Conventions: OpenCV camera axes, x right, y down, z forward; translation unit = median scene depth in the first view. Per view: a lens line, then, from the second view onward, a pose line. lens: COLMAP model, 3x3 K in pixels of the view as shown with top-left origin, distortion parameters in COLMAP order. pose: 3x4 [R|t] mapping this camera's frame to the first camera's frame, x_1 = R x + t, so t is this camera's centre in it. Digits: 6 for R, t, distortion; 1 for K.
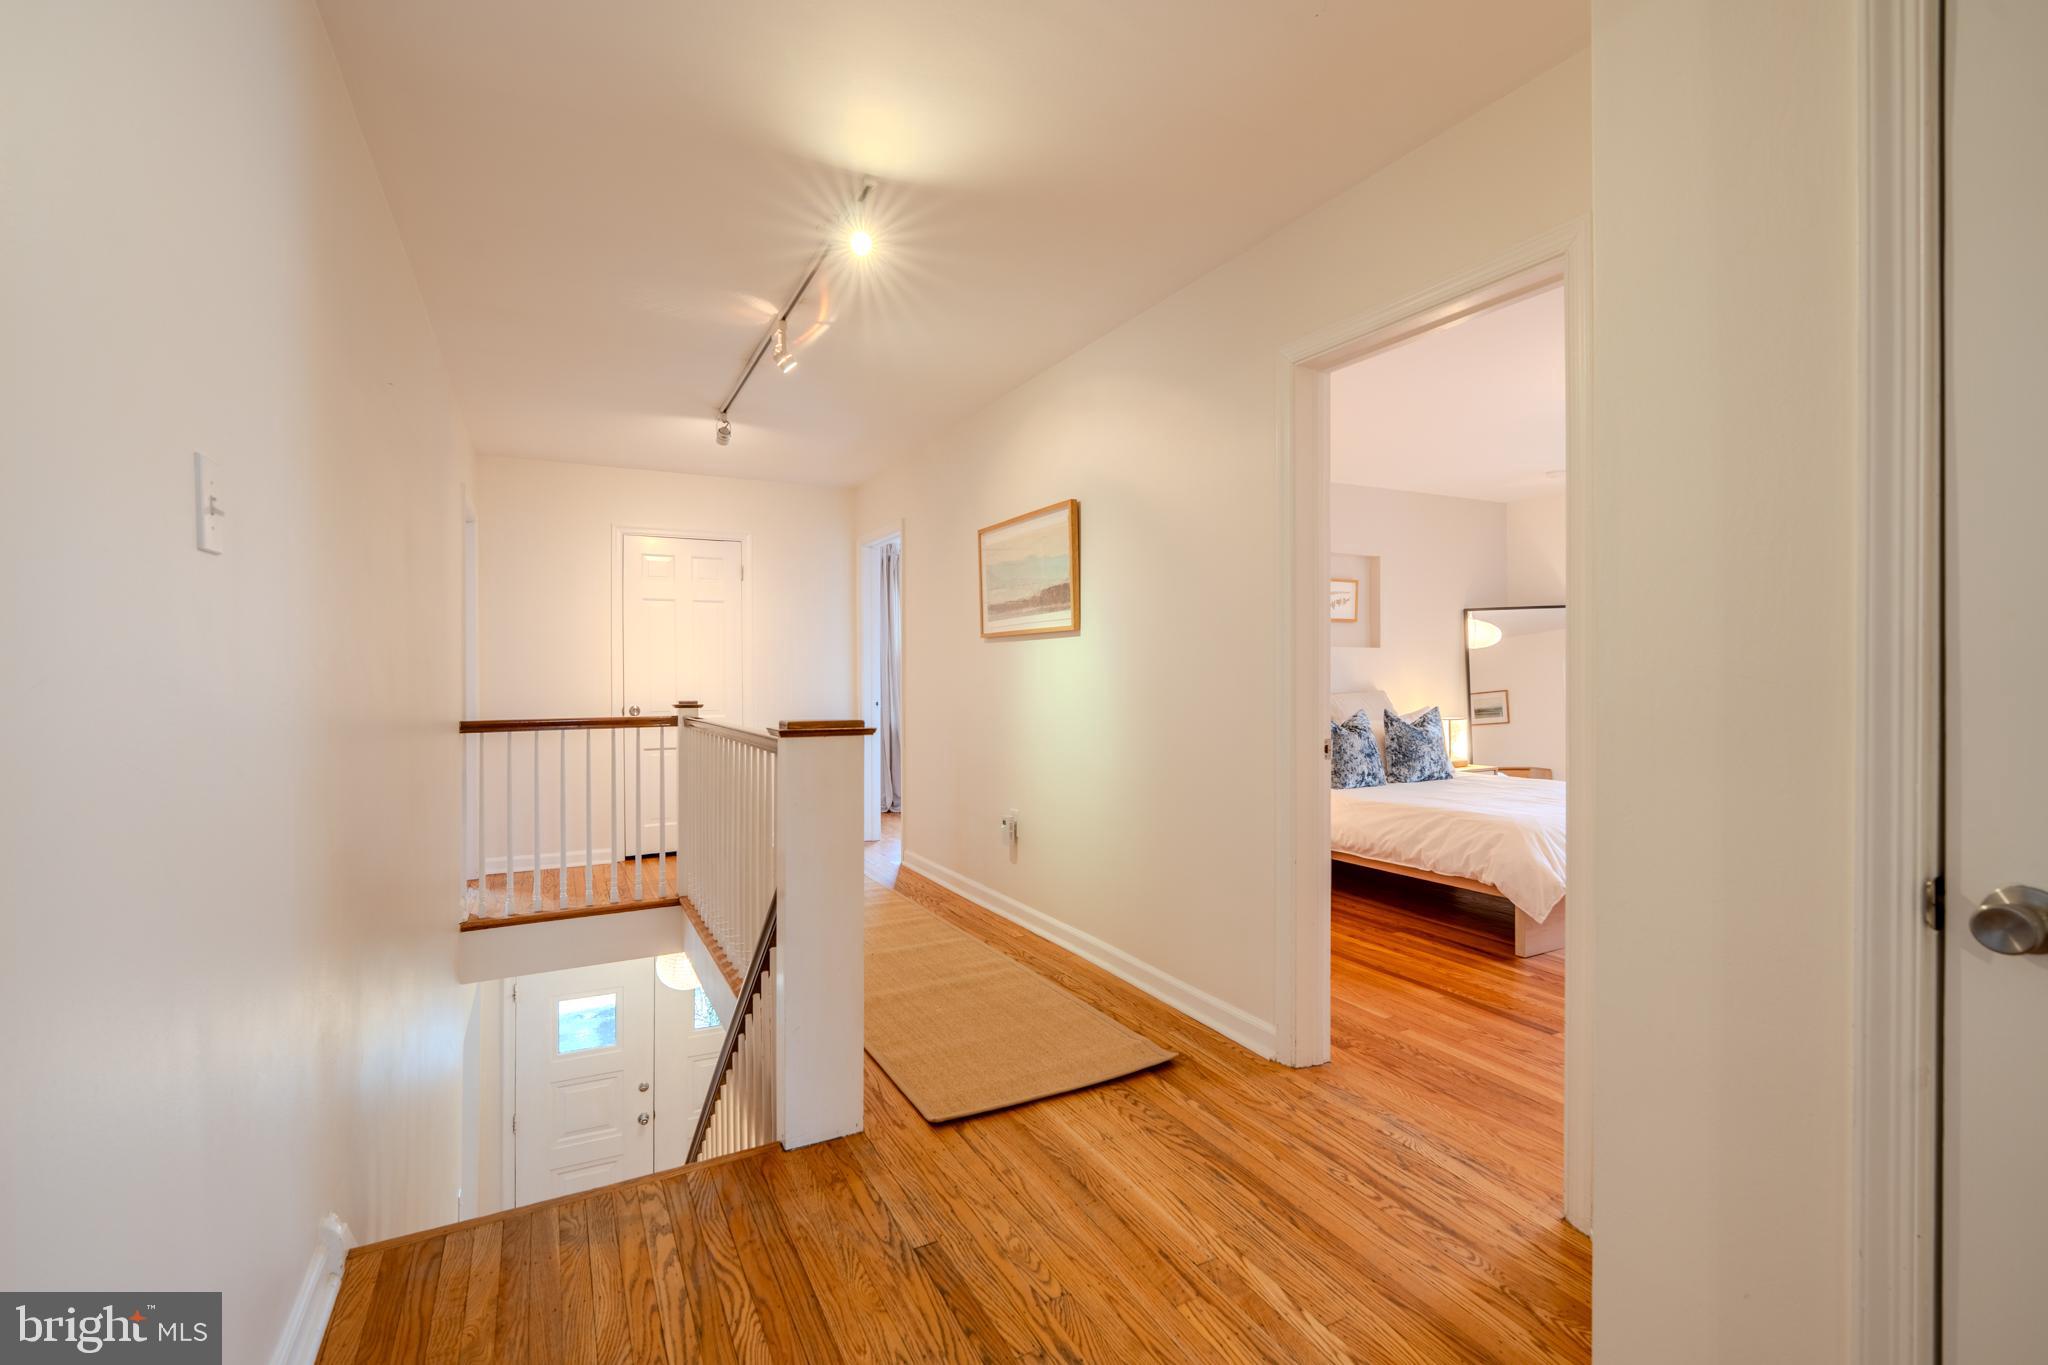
lens RADIAL K [[900.4, 0, 1024.0], [0, 900.4, 682.5], [0, 0, 1]] dist [-0.000102, 0.000293]
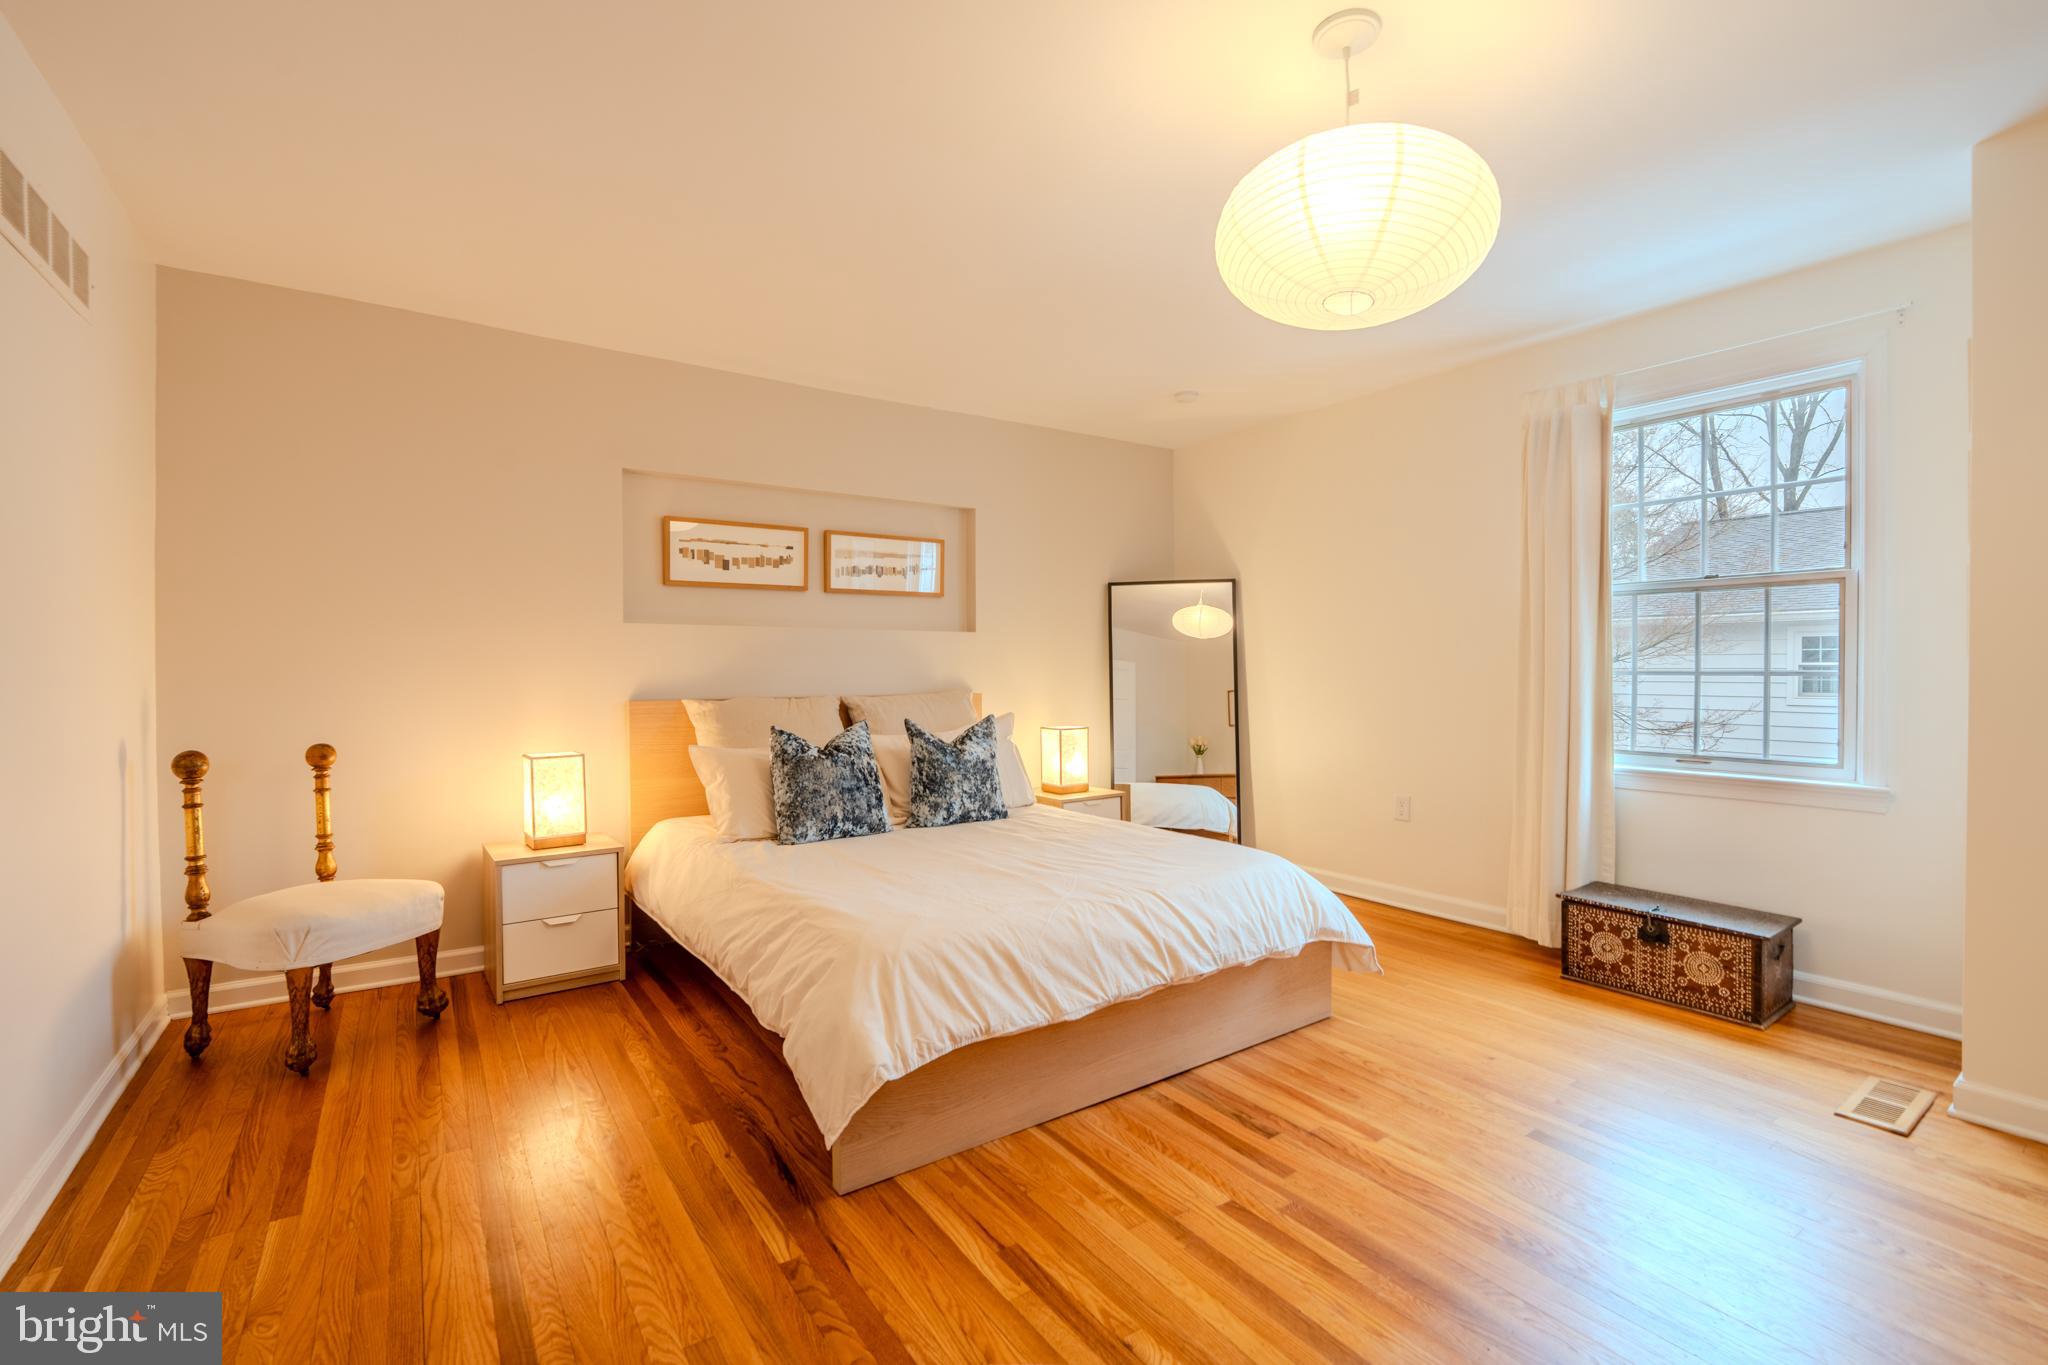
lens RADIAL K [[900.4, 0, 1024.0], [0, 900.4, 682.5], [0, 0, 1]] dist [-0.000102, 0.000293]
pose [[0.992782, -0.003465, 0.119884, 0.415482], [0.002538, 0.999966, 0.007879, -0.003672], [-0.119908, -0.007518, 0.992757, 0.312247]]
